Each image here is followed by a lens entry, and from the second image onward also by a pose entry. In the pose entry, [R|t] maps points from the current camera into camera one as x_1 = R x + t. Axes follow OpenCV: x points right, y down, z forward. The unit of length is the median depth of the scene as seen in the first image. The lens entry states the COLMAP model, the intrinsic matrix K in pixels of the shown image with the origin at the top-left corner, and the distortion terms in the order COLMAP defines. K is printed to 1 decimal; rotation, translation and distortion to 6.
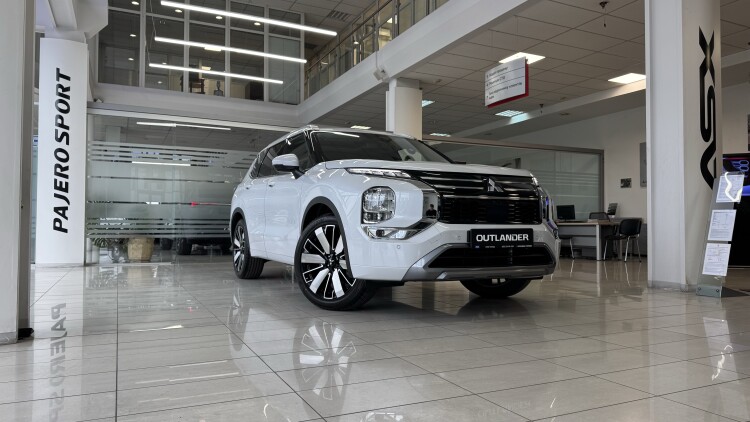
lens RADIAL K [[528.2, 0, 375.0], [0, 528.2, 211.0], [0, 0, 1]] dist [0.060592, -0.087711]
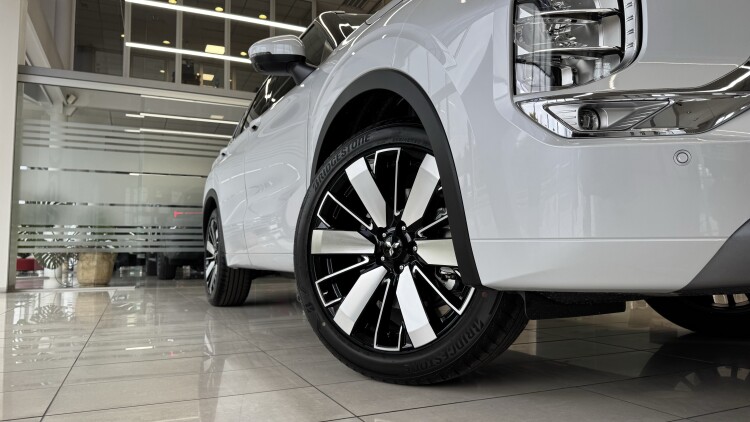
lens RADIAL K [[523.5, 0, 377.7], [0, 523.5, 207.9], [0, 0, 1]] dist [0.052446, -0.085312]
pose [[0.999756, -0.015234, -0.016009, -0.084658], [0.014176, 0.997834, -0.064230, 0.089847], [0.016953, 0.063987, 0.997807, 0.620385]]
